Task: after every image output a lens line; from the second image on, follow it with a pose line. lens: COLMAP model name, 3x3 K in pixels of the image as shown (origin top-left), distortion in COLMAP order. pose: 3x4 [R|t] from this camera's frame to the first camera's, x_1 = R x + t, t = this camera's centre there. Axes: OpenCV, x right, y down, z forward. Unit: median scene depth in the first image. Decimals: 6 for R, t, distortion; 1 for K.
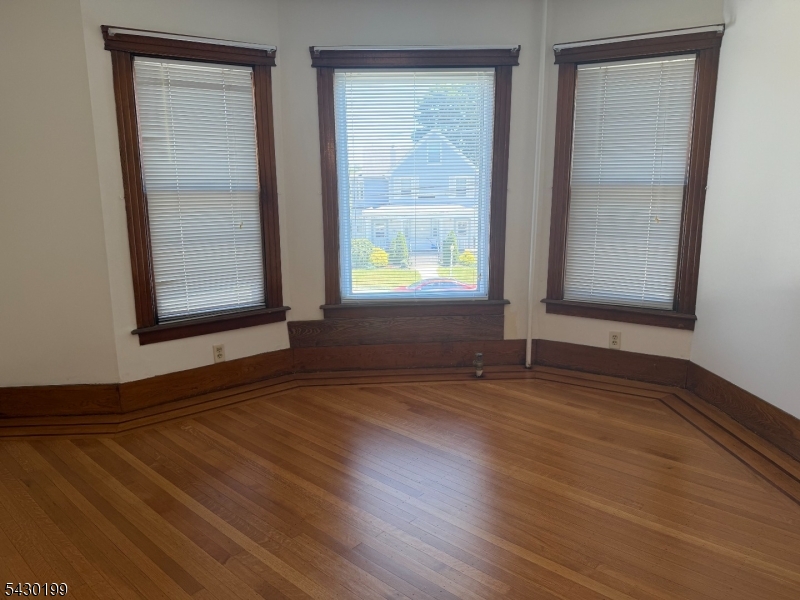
lens RADIAL K [[574.1, 0, 421.6], [0, 574.1, 299.0], [0, 0, 1]] dist [-0.002483, 0.002992]
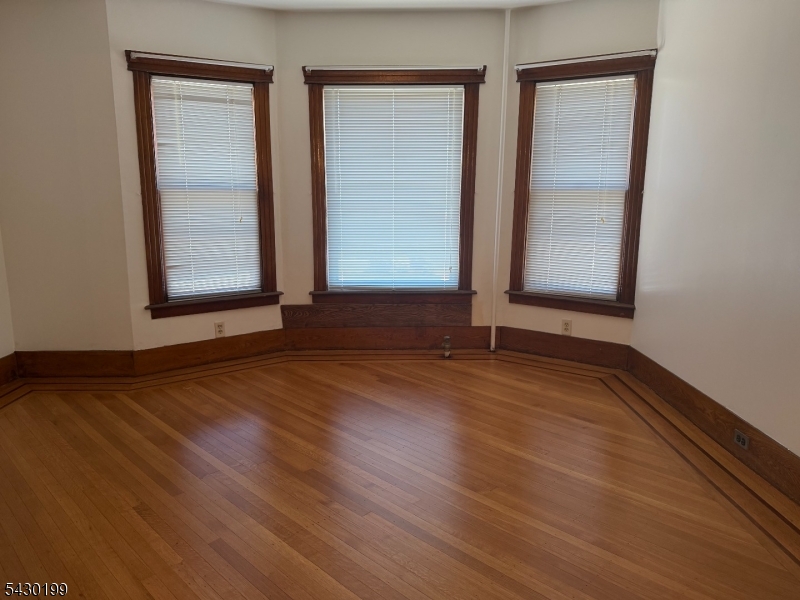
lens RADIAL K [[563.0, 0, 415.1], [0, 563.0, 300.5], [0, 0, 1]] dist [0.003498, -0.001924]
pose [[0.998648, 0.022424, -0.046898, 0.096310], [-0.022736, 0.999723, -0.006130, 0.034894], [0.046747, 0.007188, 0.998881, -0.123209]]
